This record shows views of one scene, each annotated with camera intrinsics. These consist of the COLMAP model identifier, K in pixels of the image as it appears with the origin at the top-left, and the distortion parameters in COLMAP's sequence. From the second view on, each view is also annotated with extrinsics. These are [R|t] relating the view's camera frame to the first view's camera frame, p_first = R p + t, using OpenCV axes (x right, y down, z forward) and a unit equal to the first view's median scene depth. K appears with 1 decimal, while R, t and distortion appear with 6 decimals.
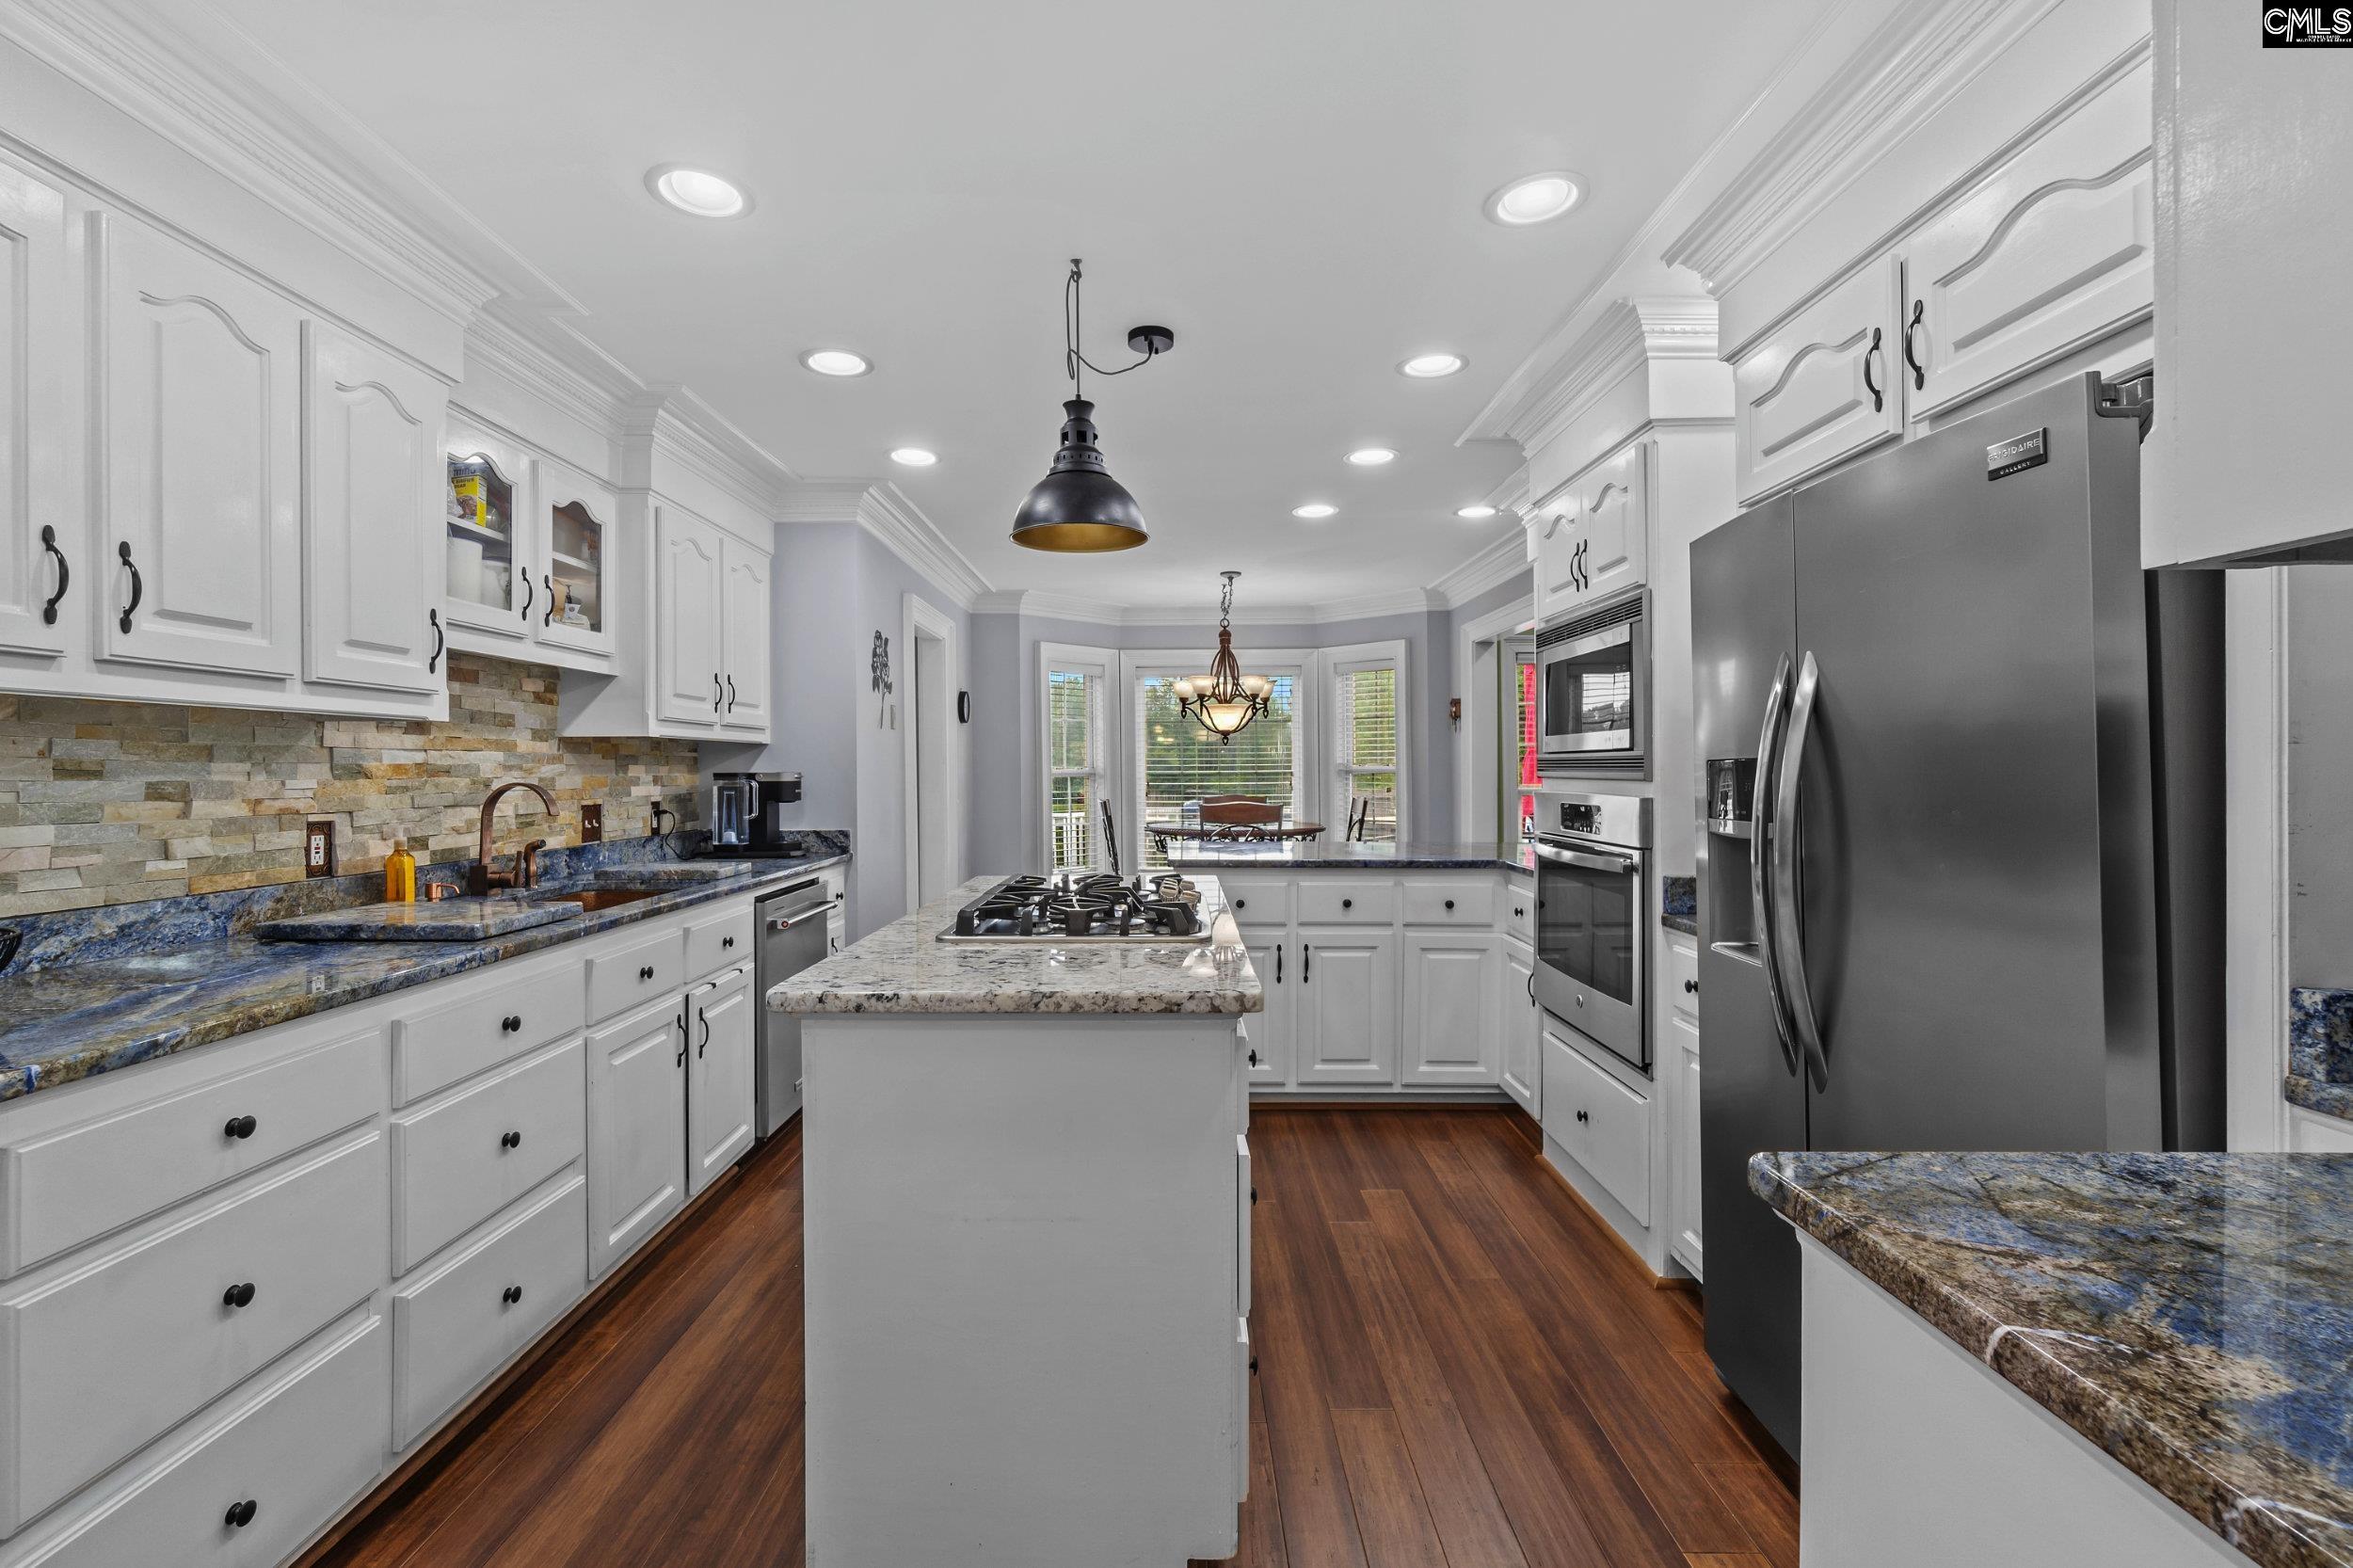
lens RADIAL K [[1023.1, 0, 1165.4], [0, 1023.1, 780.6], [0, 0, 1]] dist [-0.007197, 0.001235]
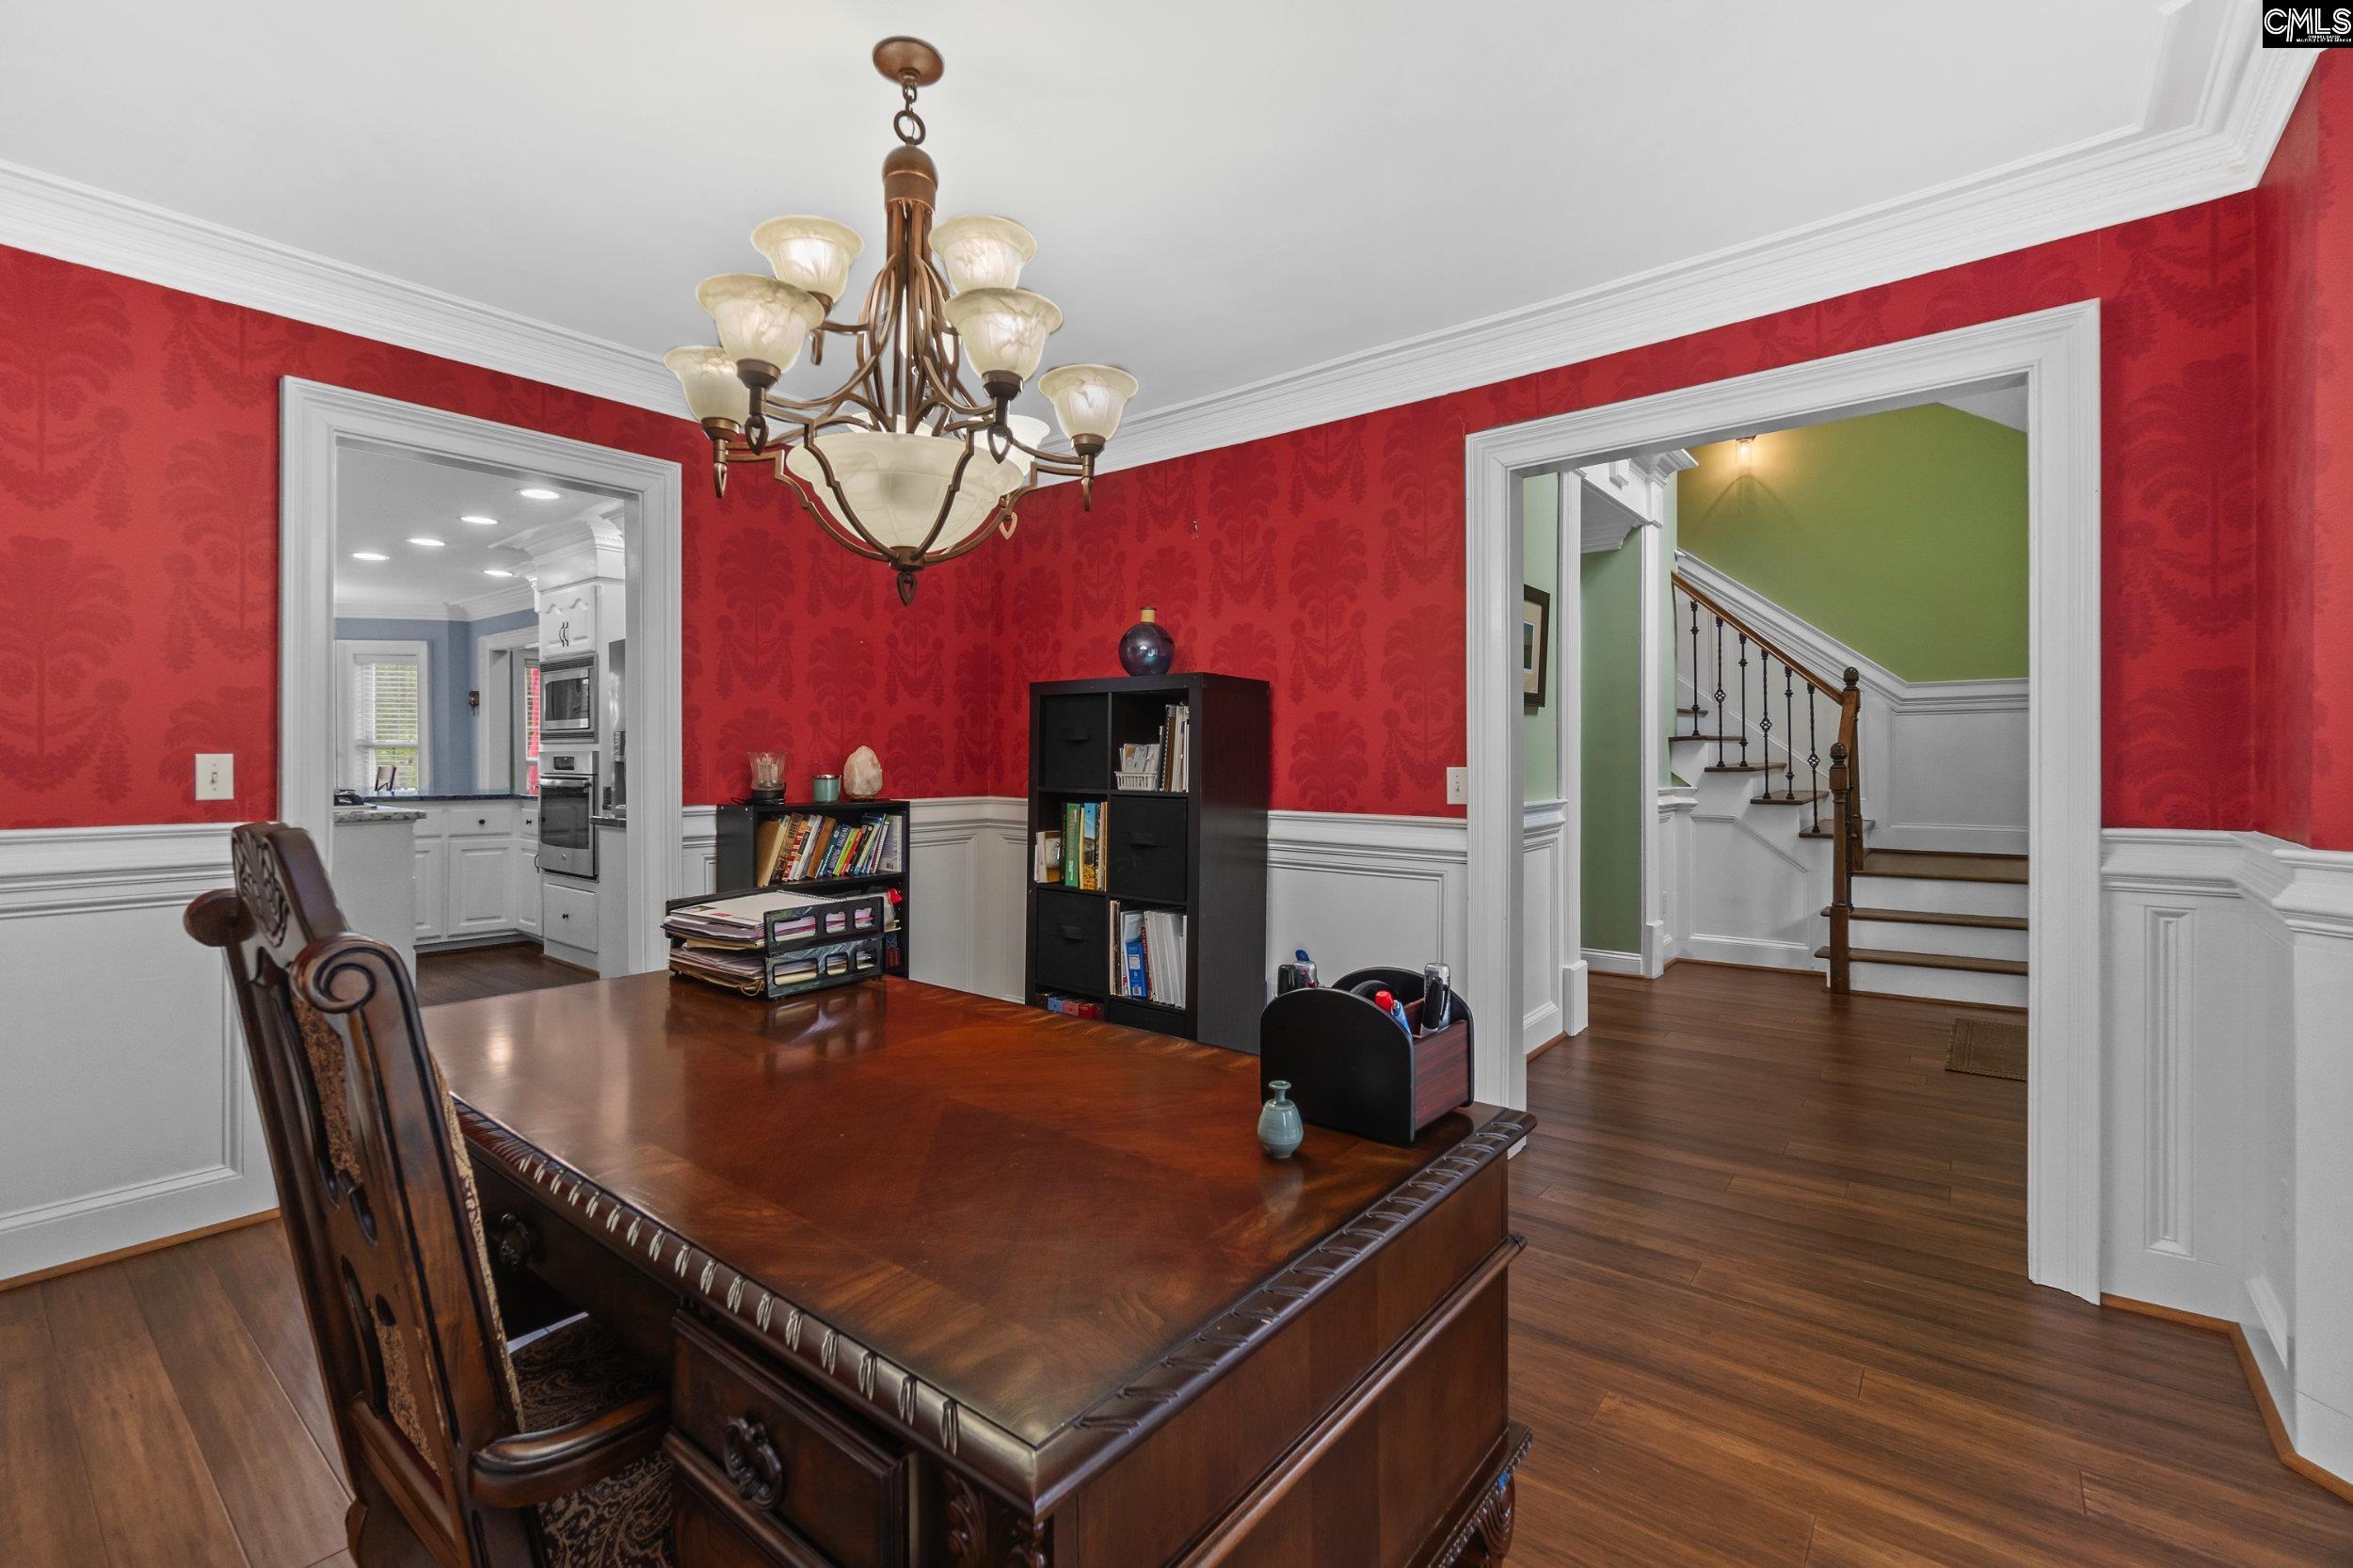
lens RADIAL K [[1023.1, 0, 1163.3], [0, 1023.1, 766.2], [0, 0, 1]] dist [-0.007197, 0.001235]
pose [[0.627733, 0.004686, 0.778415, -0.340945], [0.001161, 0.999975, -0.006956, 0.049640], [-0.778428, 0.005270, 0.627712, -0.966678]]
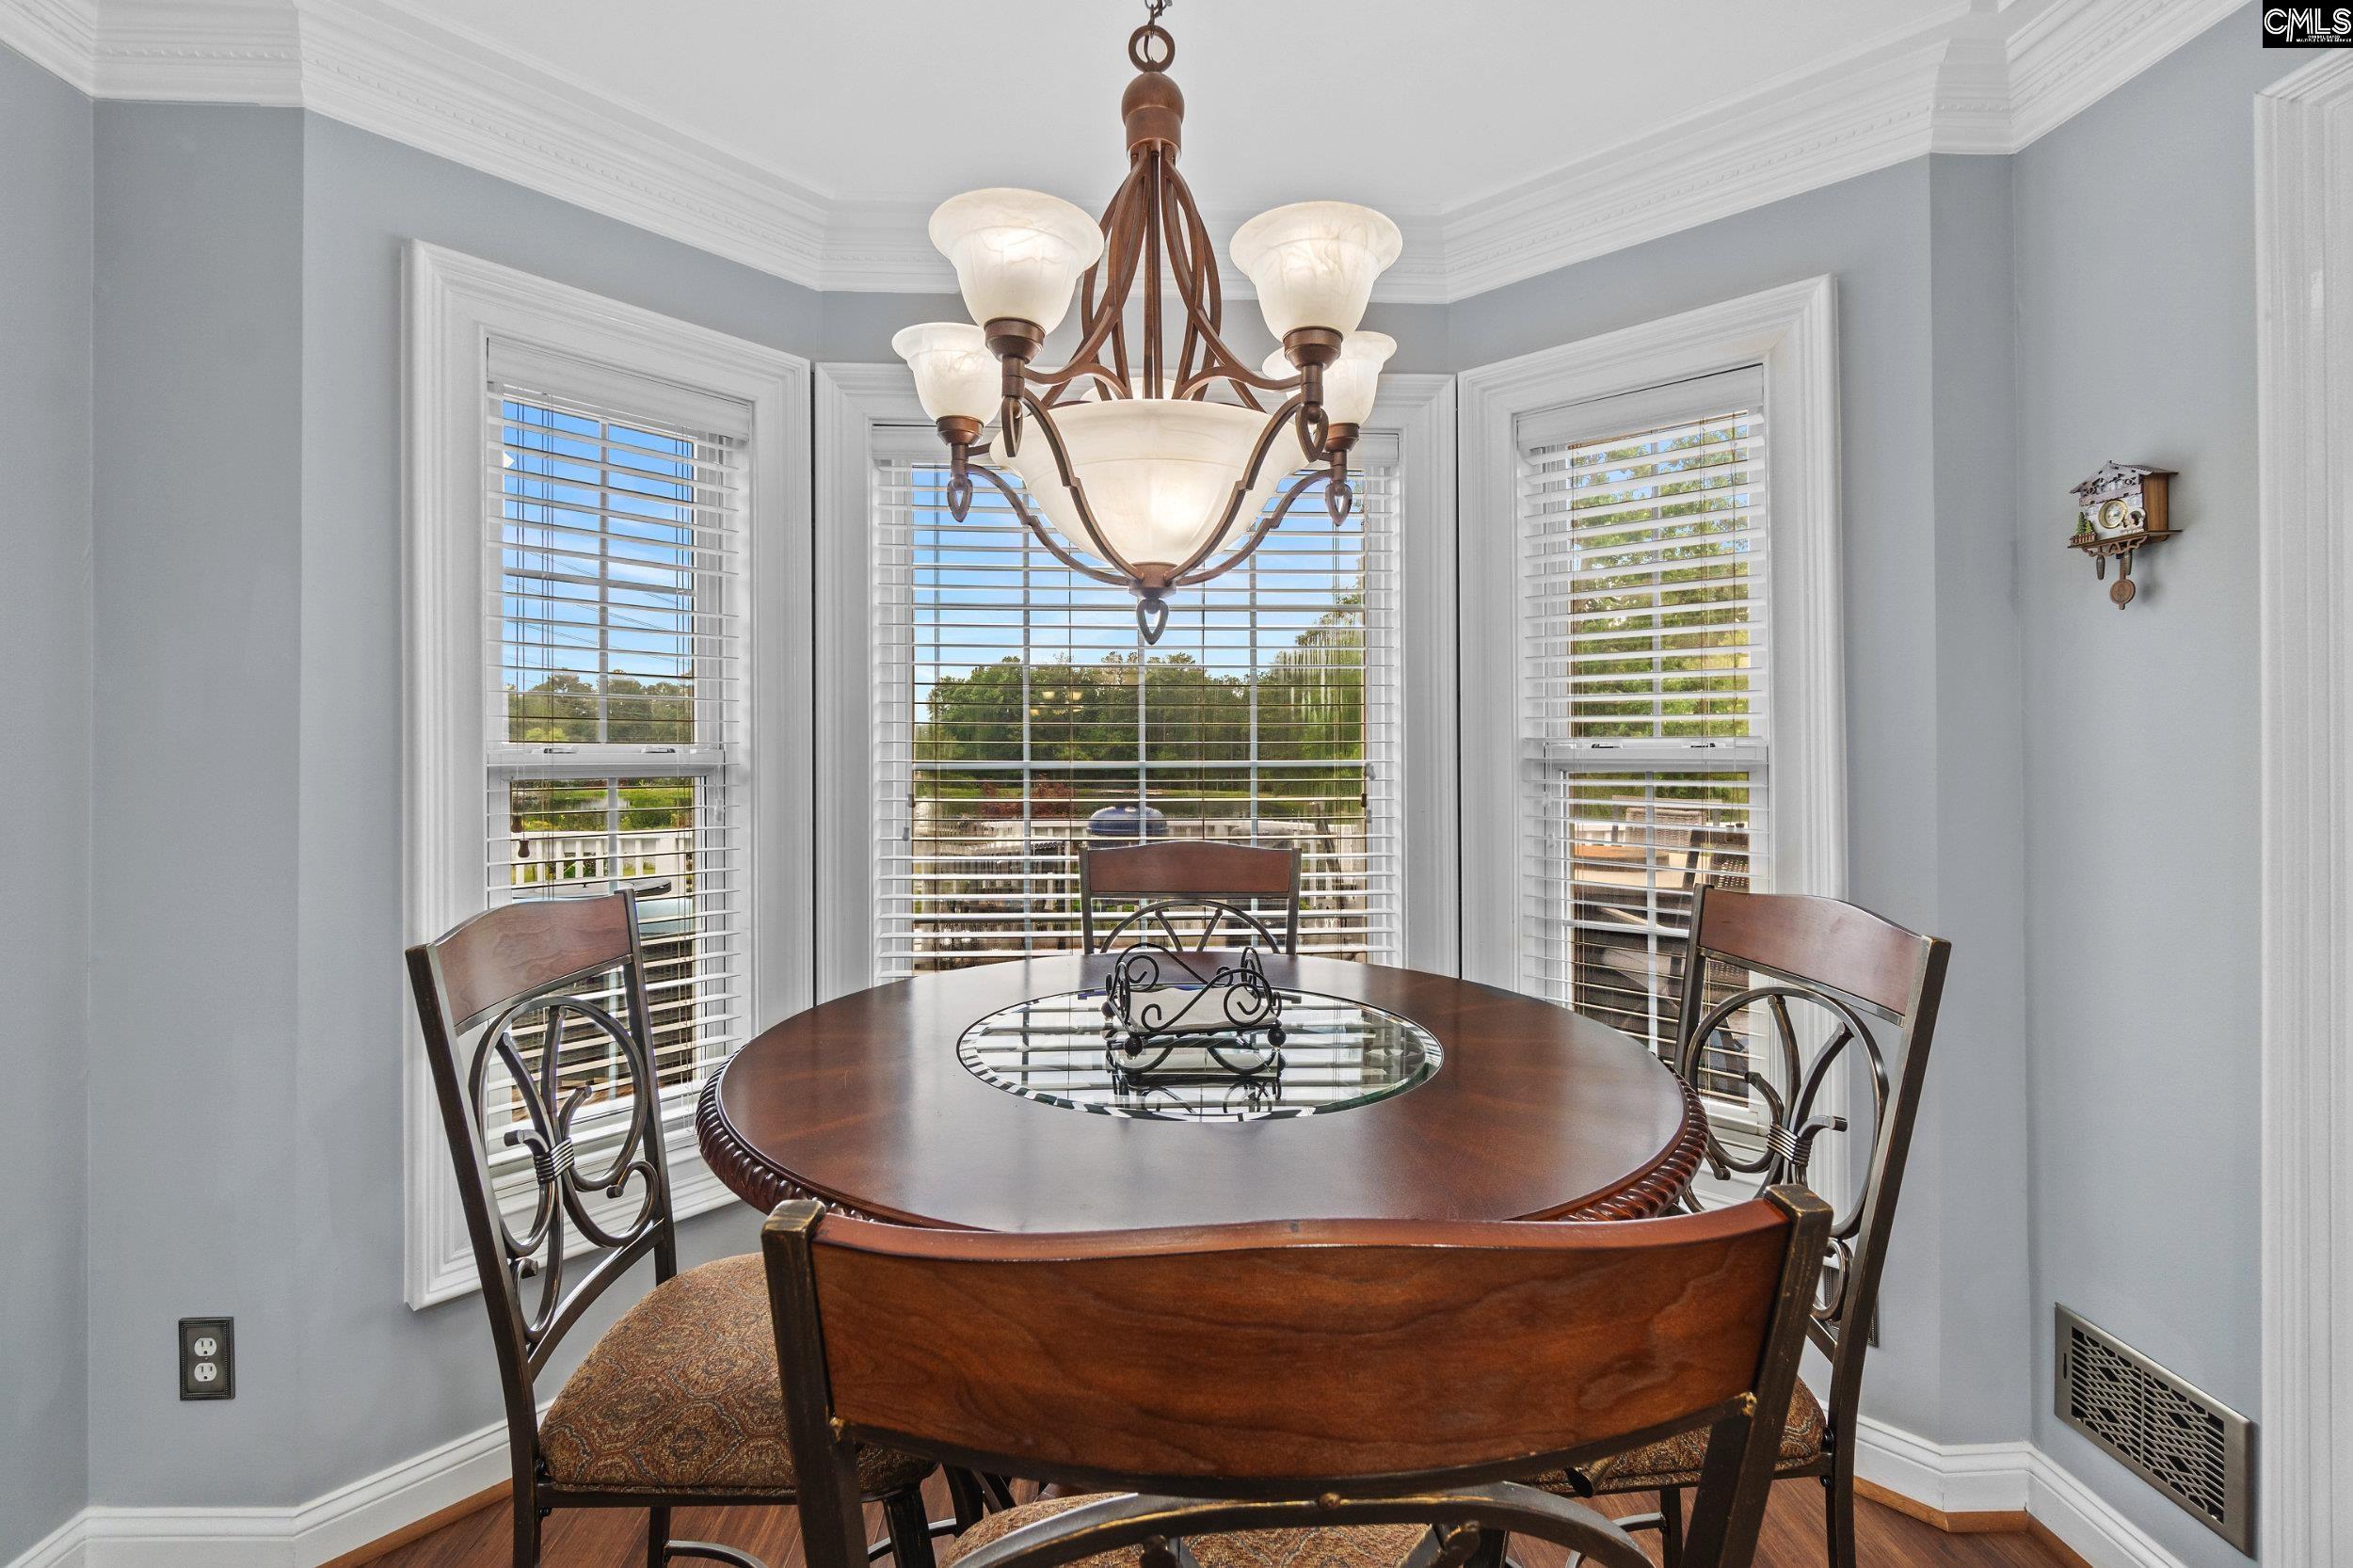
lens RADIAL K [[1023.1, 0, 1159.4], [0, 1023.1, 761.9], [0, 0, 1]] dist [-0.007197, 0.001235]
pose [[0.999225, 0.002860, 0.039256, 0.096771], [-0.002811, 0.999995, -0.001313, -0.019564], [-0.039260, 0.001202, 0.999228, 1.486602]]
